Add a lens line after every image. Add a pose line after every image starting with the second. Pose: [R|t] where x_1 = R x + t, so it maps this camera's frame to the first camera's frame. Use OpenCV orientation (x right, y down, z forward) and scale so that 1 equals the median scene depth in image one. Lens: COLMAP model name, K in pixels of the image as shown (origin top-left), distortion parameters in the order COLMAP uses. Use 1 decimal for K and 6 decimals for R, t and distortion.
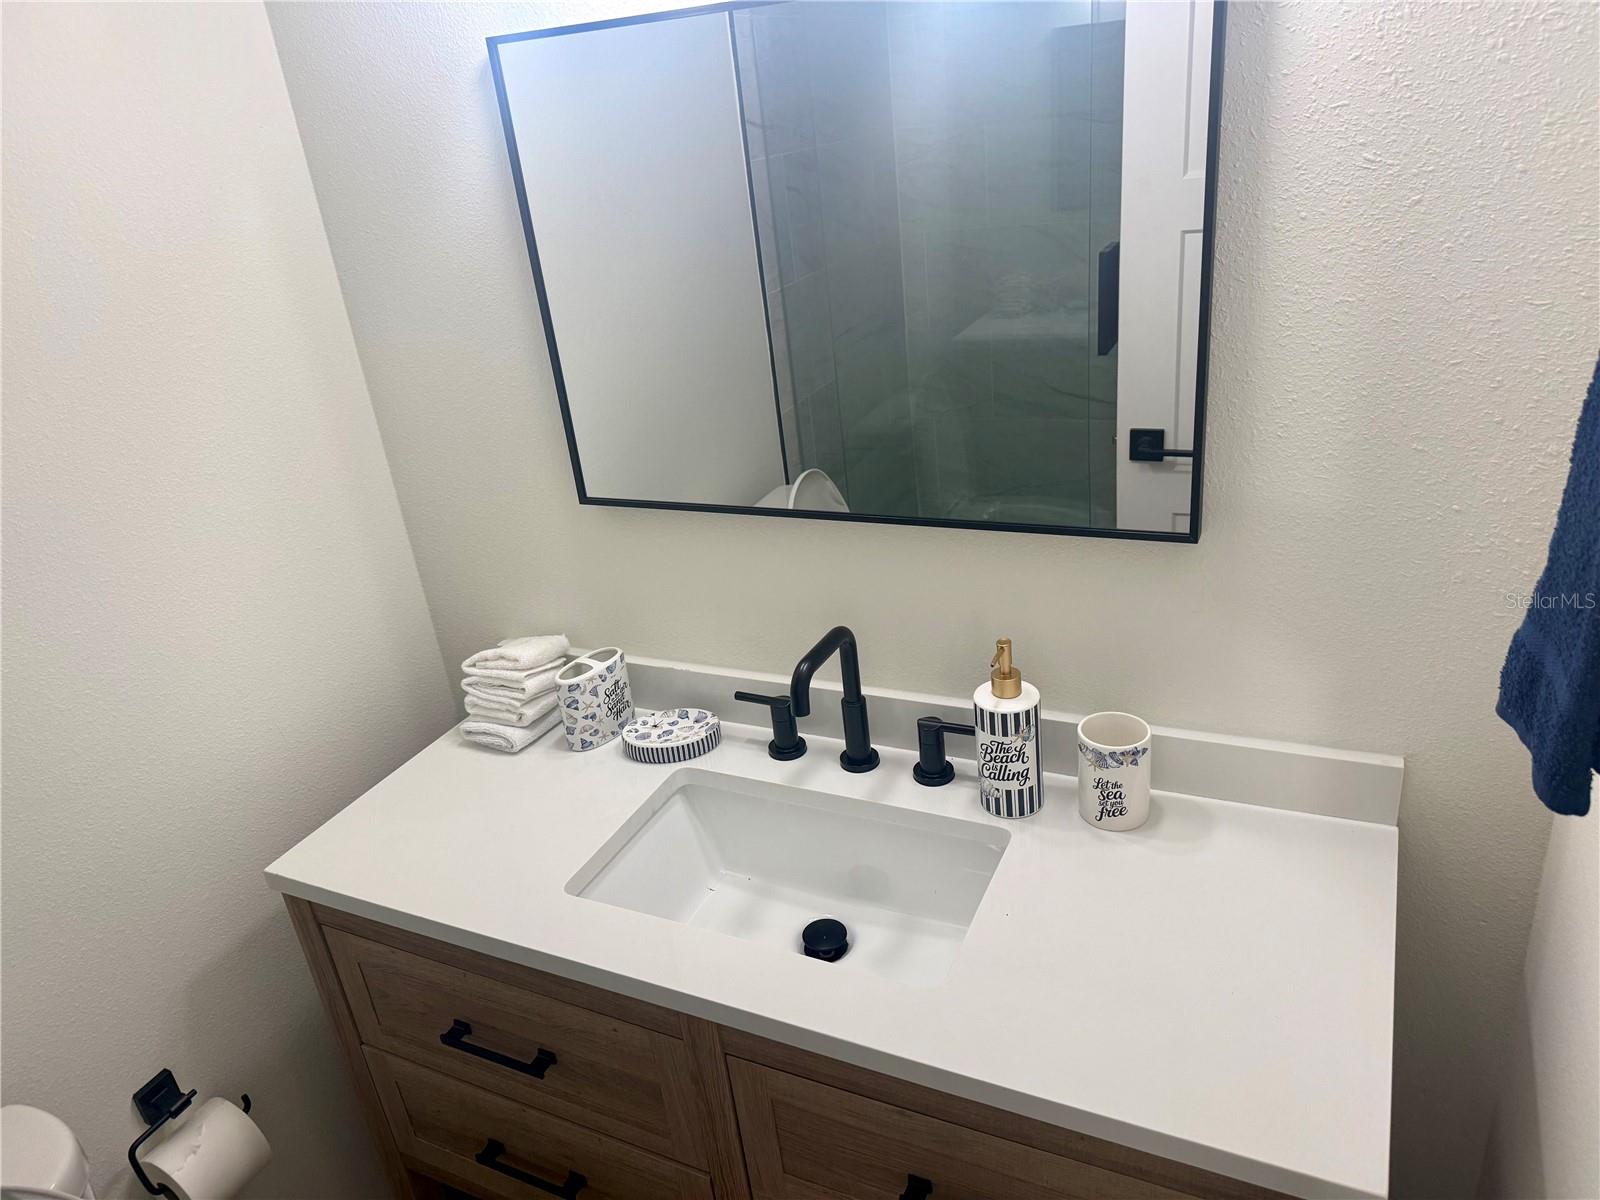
lens RADIAL K [[1119.2, 0, 831.4], [0, 1119.2, 595.9], [0, 0, 1]] dist [0.072045, -0.090337]
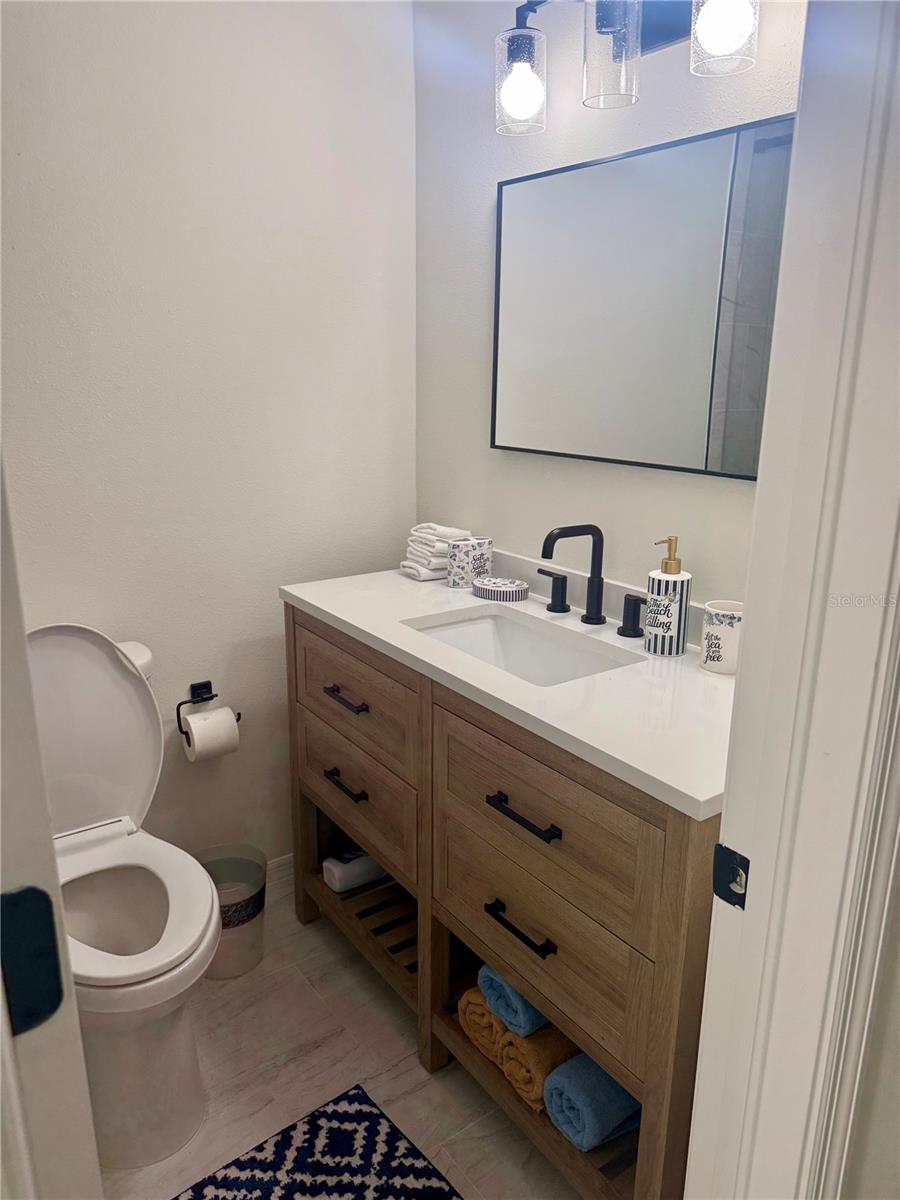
lens RADIAL K [[839.4, 0, 458.6], [0, 839.4, 589.0], [0, 0, 1]] dist [0.072045, -0.090337]
pose [[0.874286, 0.234310, -0.425115, 0.350772], [-0.288516, 0.955134, -0.066919, 0.236788], [0.390362, 0.181159, 0.902662, -0.160282]]
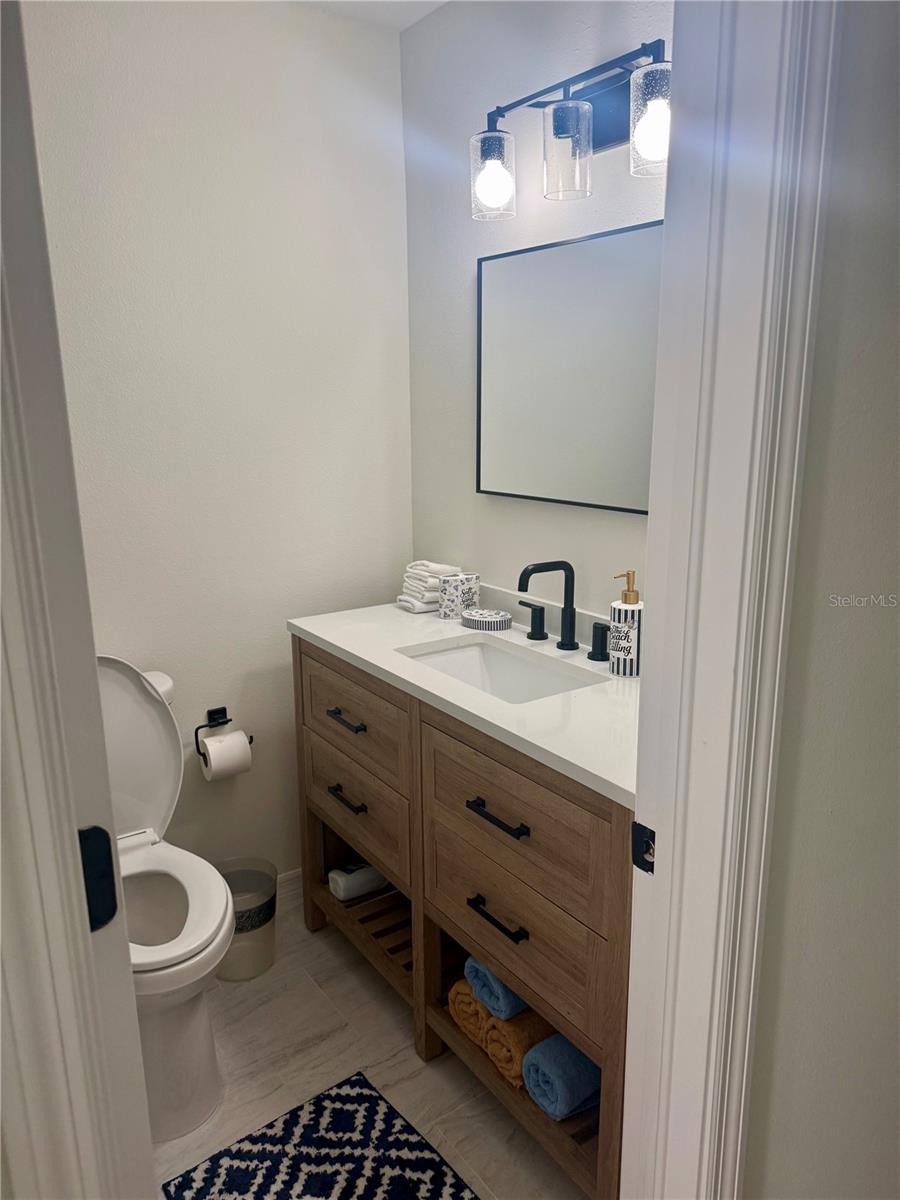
lens RADIAL K [[839.4, 0, 456.7], [0, 839.4, 594.0], [0, 0, 1]] dist [0.072045, -0.090337]
pose [[0.868889, 0.208274, -0.449059, 0.445873], [-0.277608, 0.956114, -0.093699, 0.237766], [0.409837, 0.206076, 0.888576, -0.265752]]
